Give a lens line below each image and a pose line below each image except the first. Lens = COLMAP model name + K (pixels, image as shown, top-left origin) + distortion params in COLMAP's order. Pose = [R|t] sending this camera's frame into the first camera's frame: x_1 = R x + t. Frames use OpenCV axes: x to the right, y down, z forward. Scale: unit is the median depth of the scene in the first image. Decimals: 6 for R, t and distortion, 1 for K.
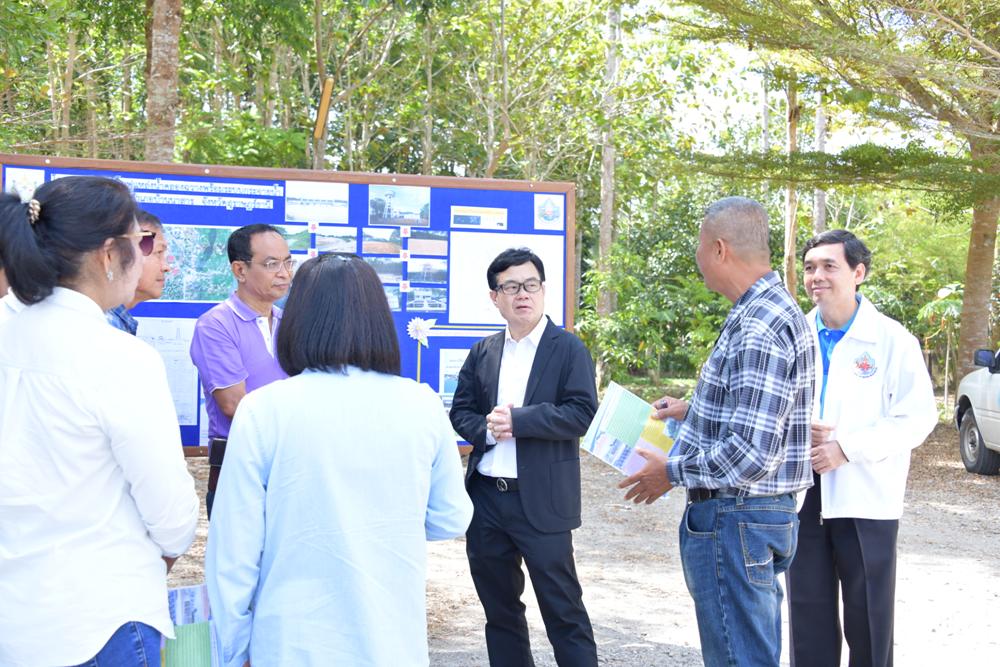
lens RADIAL K [[1240.4, 0, 500.0], [0, 1240.4, 333.5], [0, 0, 1]] dist [0.120264, 0.003877]
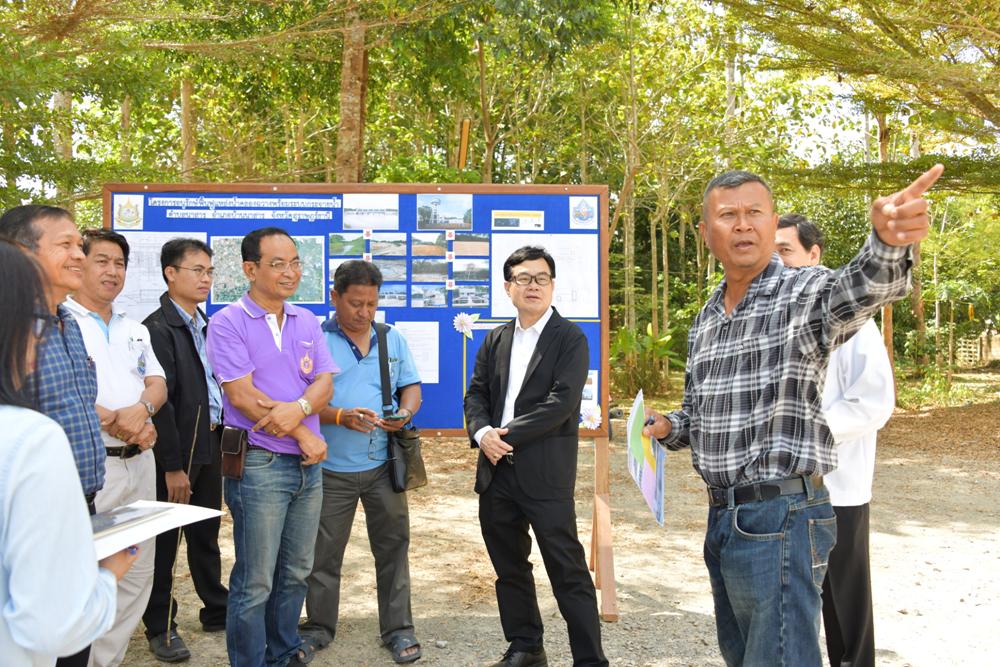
lens RADIAL K [[977.0, 0, 500.0], [0, 977.0, 333.5], [0, 0, 1]] dist [-0.024376, 0.028884]
pose [[0.985292, -0.018794, -0.169845, 0.104897], [0.019424, 0.999809, 0.002050, 0.004200], [0.169774, -0.005319, 0.985469, 0.140406]]
